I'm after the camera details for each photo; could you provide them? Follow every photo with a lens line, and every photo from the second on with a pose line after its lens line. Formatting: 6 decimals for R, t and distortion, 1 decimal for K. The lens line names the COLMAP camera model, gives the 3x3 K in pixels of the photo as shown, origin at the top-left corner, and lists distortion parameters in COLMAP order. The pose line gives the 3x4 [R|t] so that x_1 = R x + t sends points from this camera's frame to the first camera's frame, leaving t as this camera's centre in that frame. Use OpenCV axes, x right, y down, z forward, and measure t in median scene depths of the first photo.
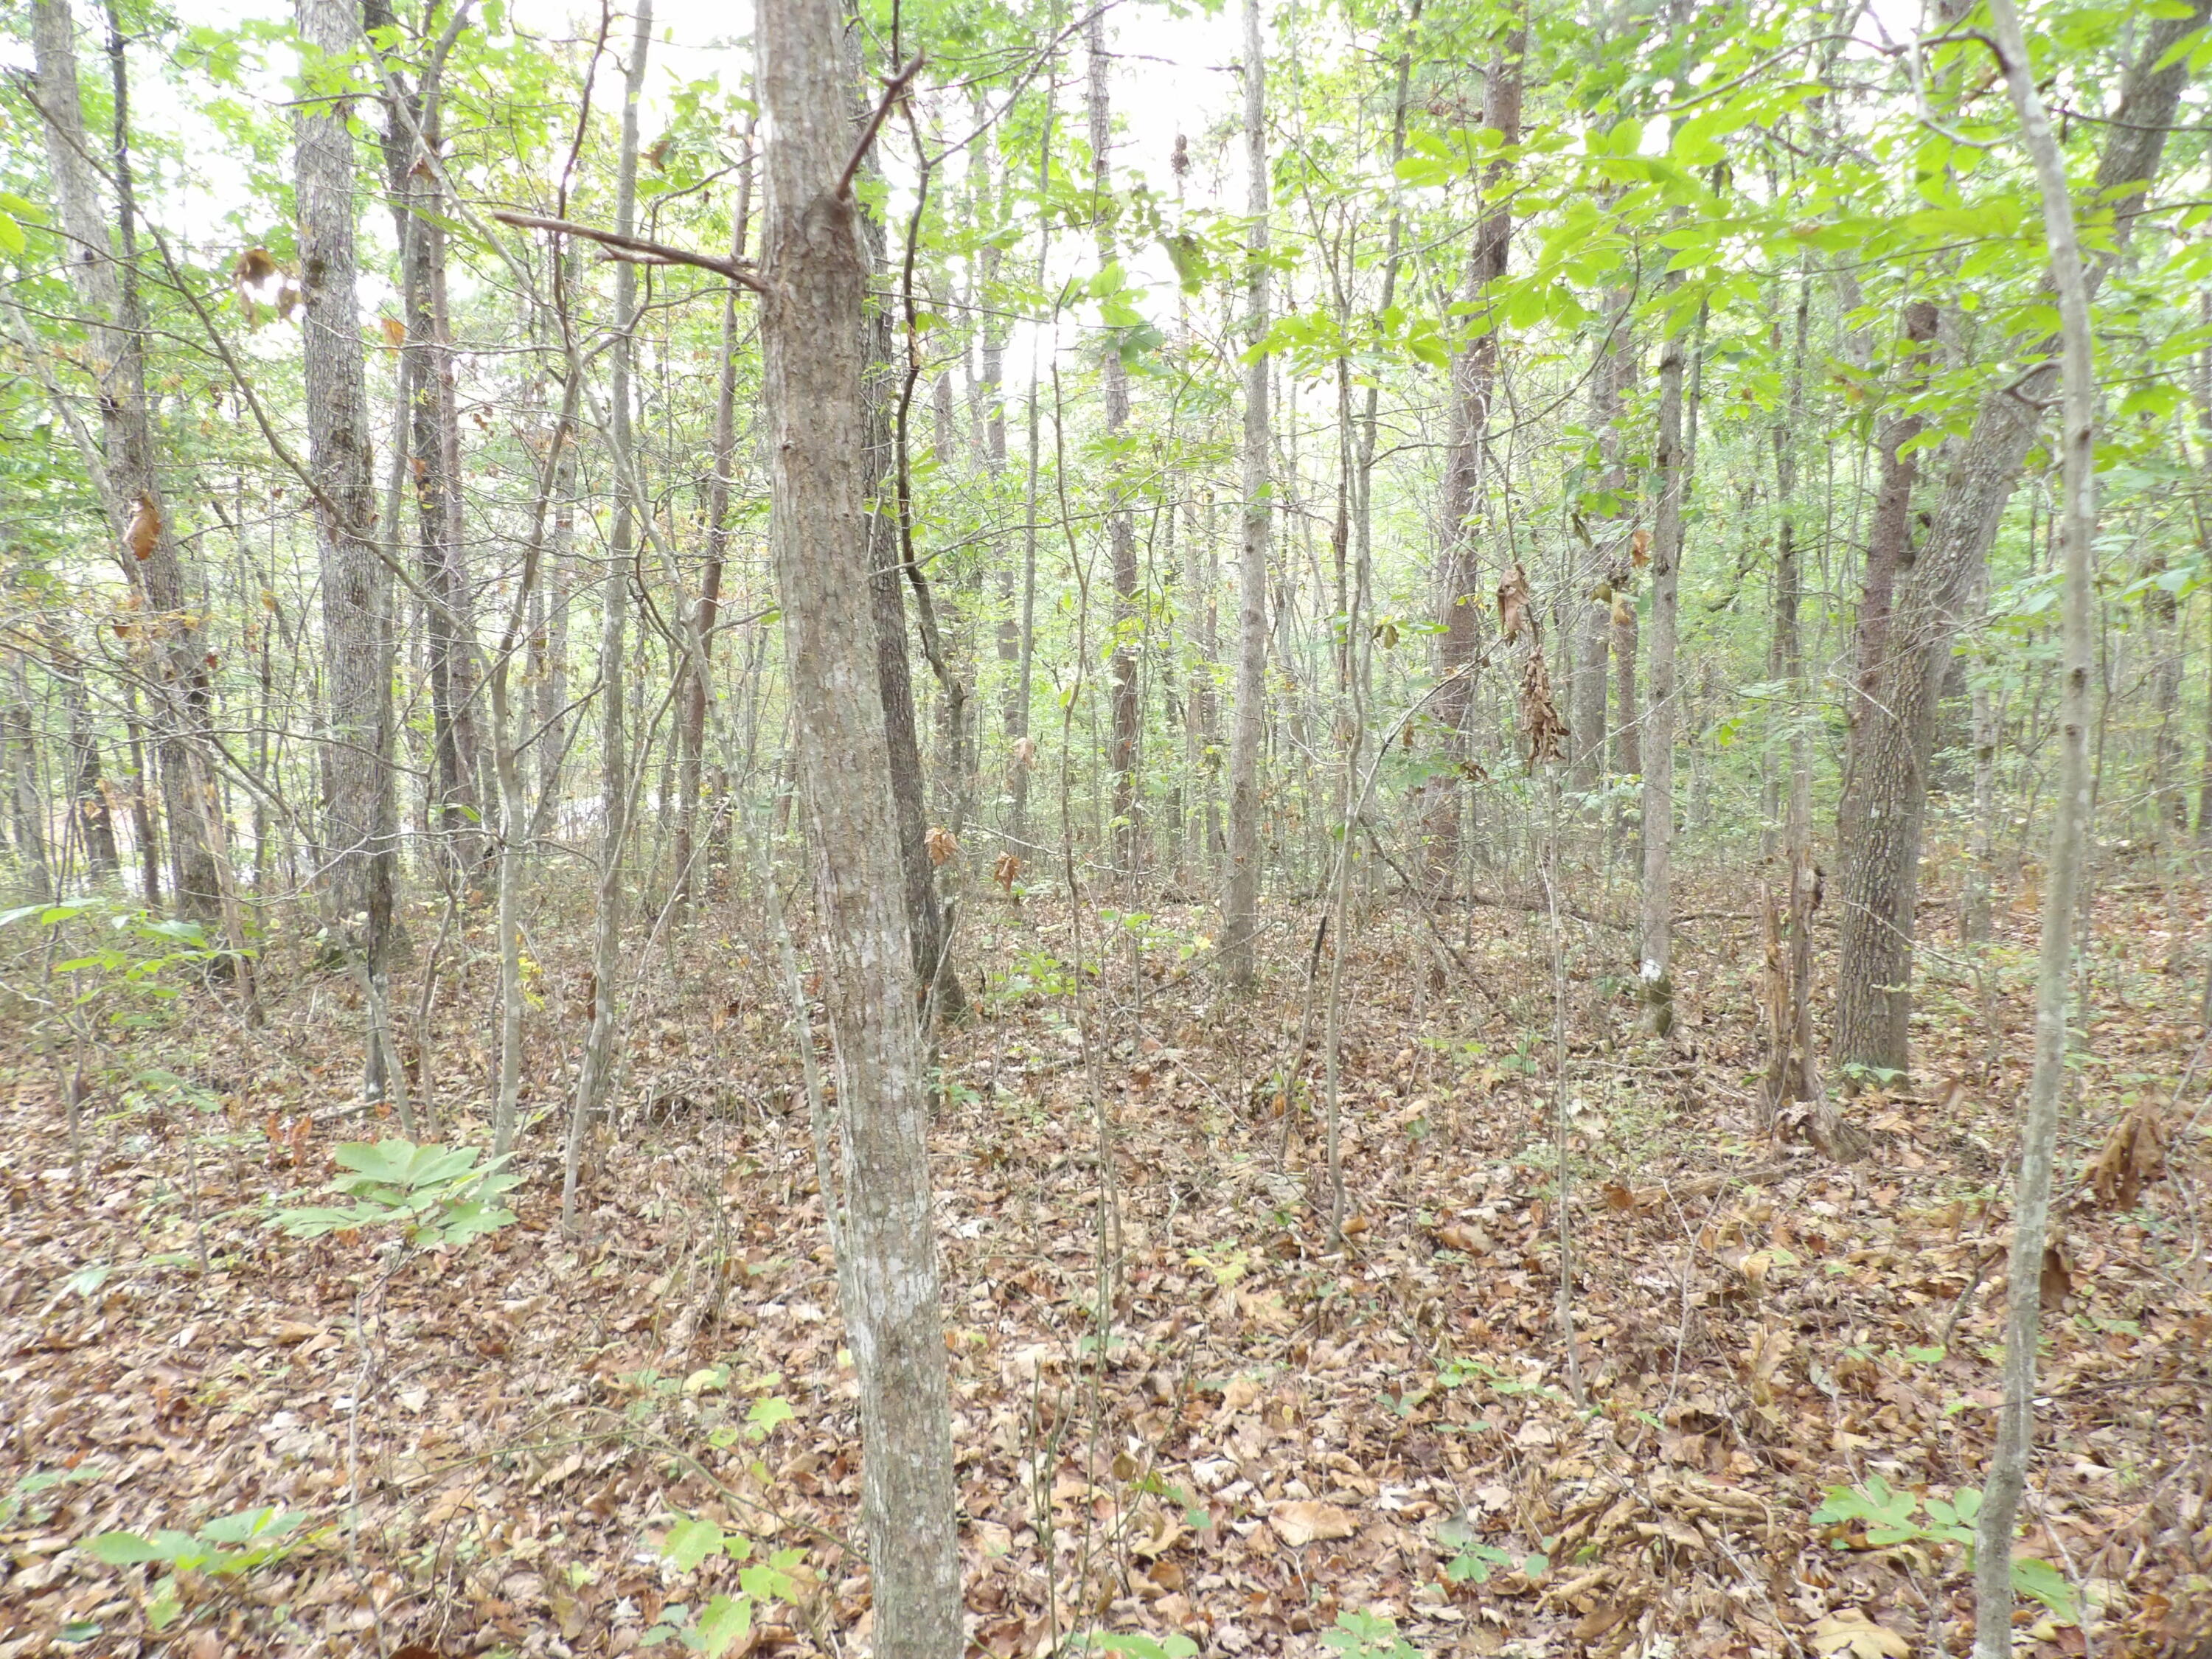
lens RADIAL K [[1585.5, 0, 1103.5], [0, 1585.5, 830.8], [0, 0, 1]] dist [-0.037867, 0.037205]
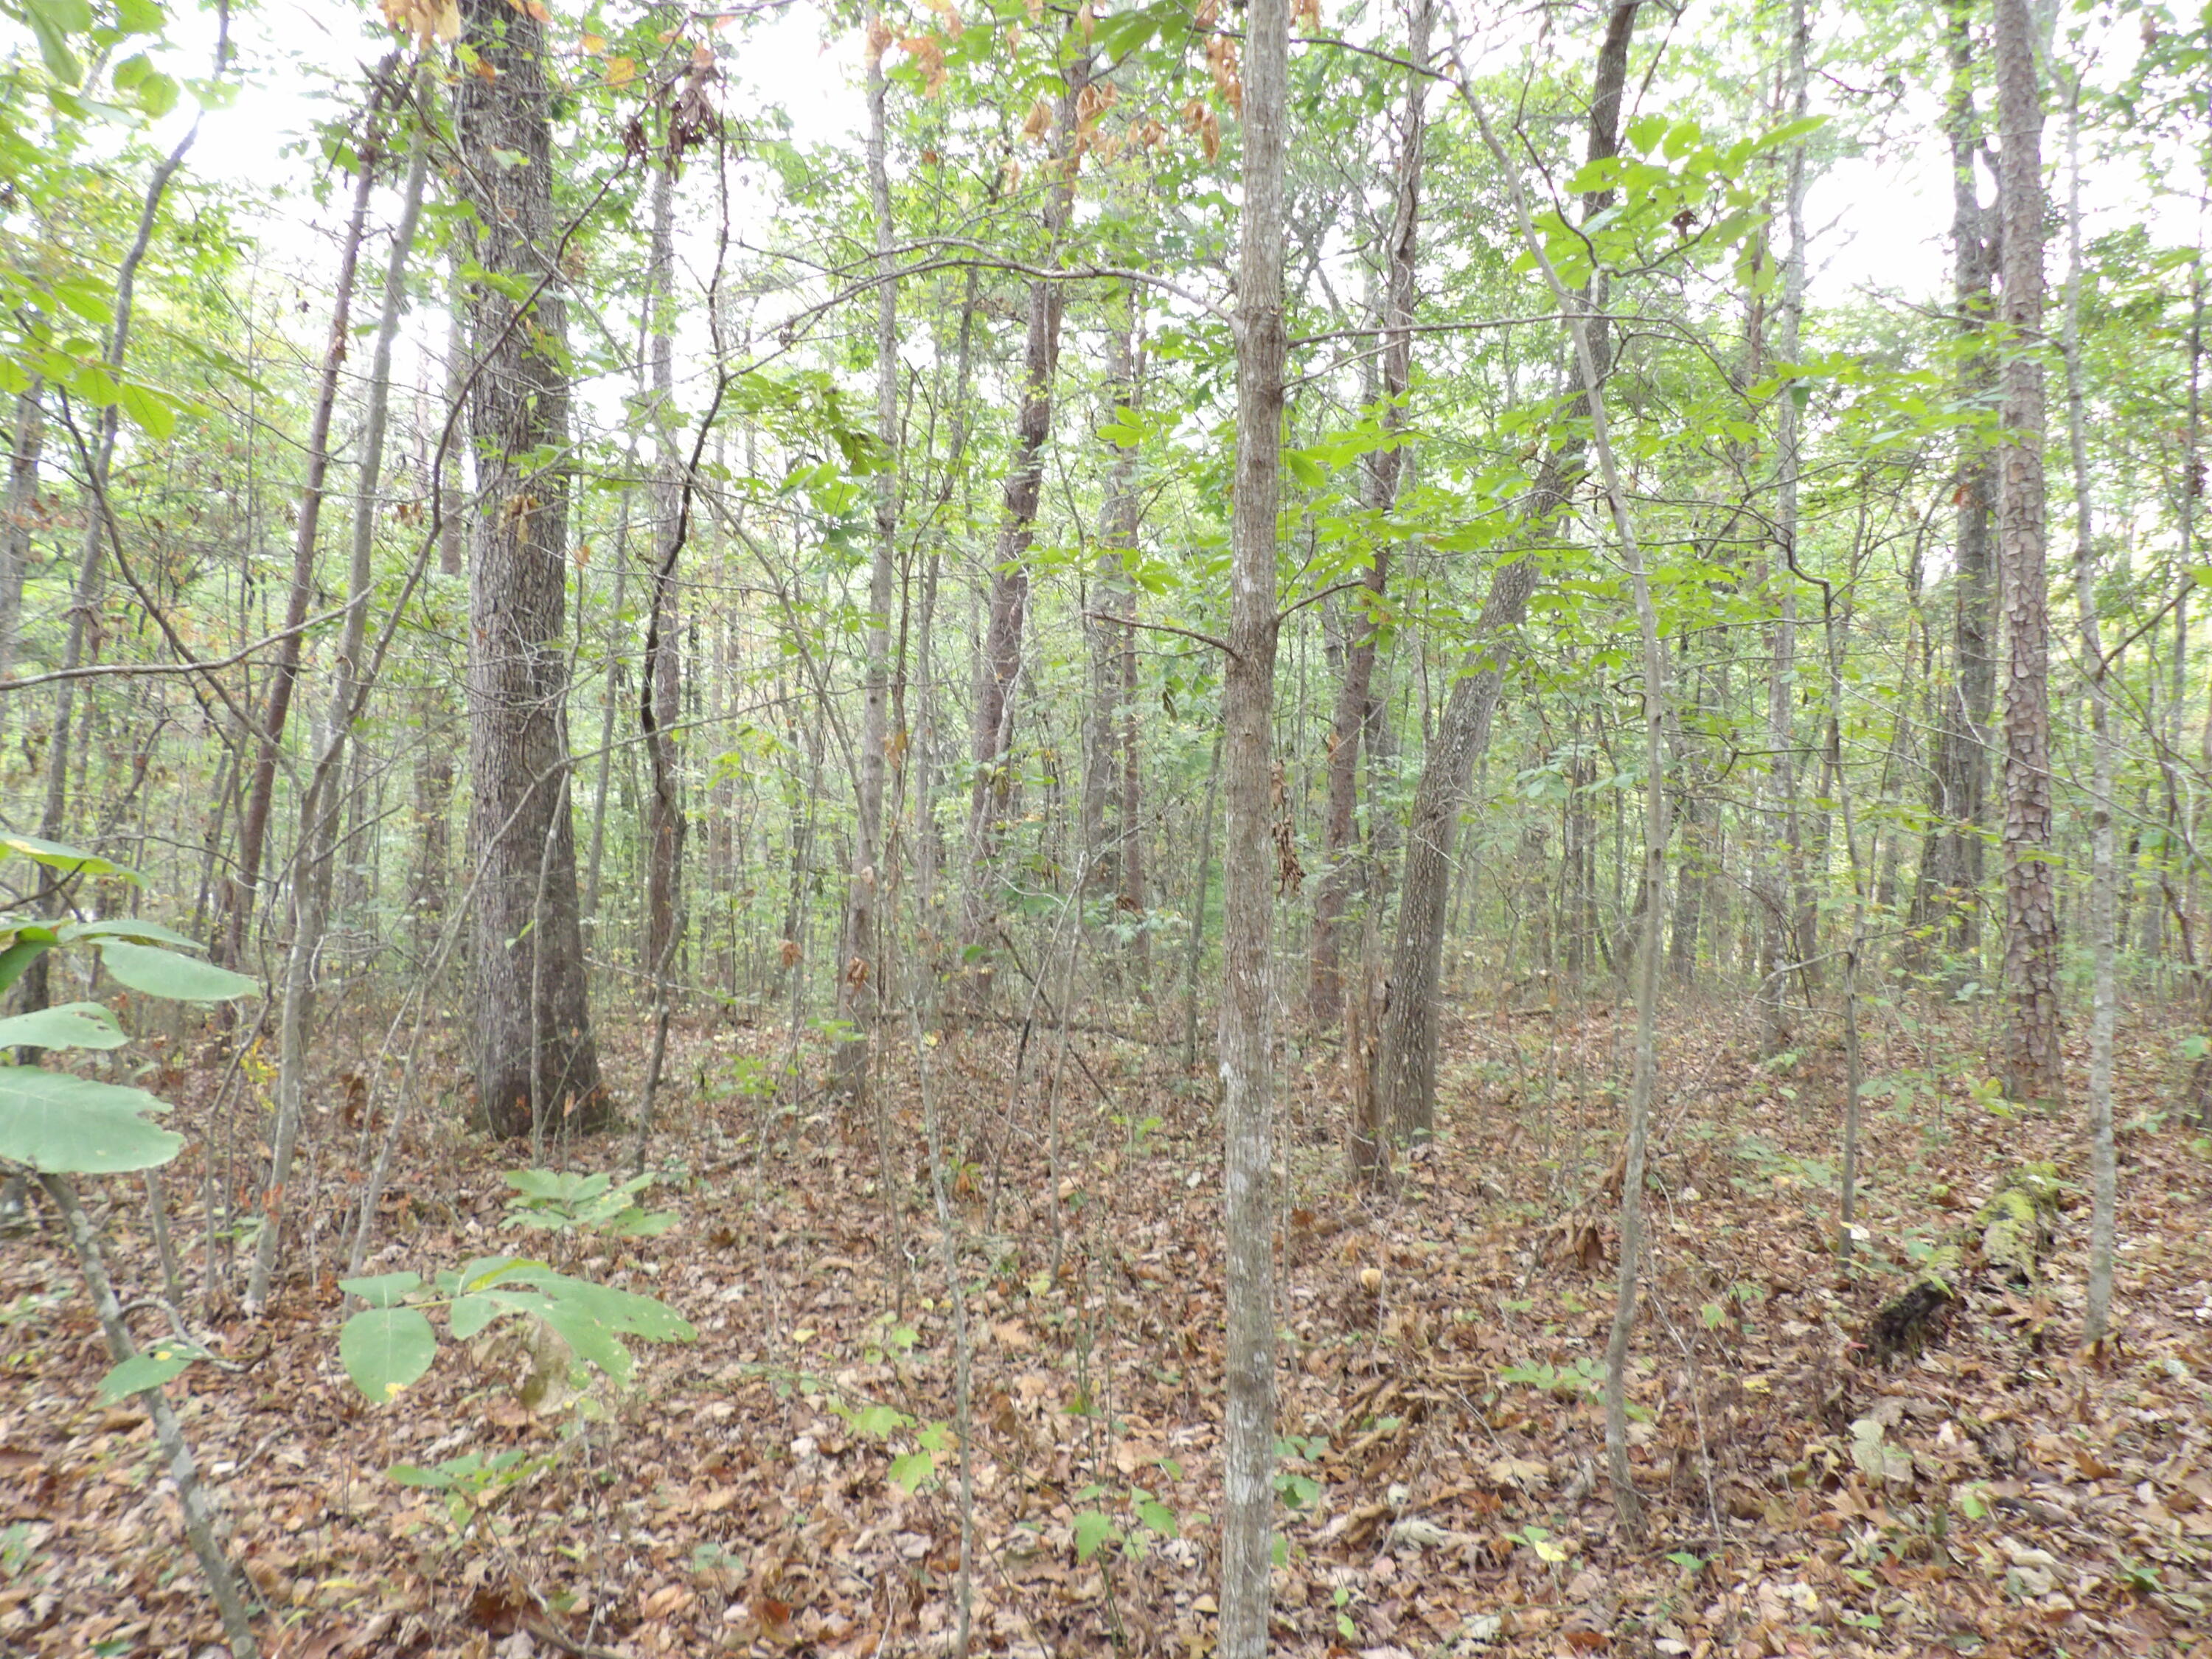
lens RADIAL K [[1585.5, 0, 1108.9], [0, 1585.5, 832.7], [0, 0, 1]] dist [-0.037867, 0.037205]
pose [[0.943537, 0.037201, 0.329172, -0.256869], [-0.010345, 0.996499, -0.082967, 0.014507], [-0.331105, 0.074877, 0.940618, -0.219514]]
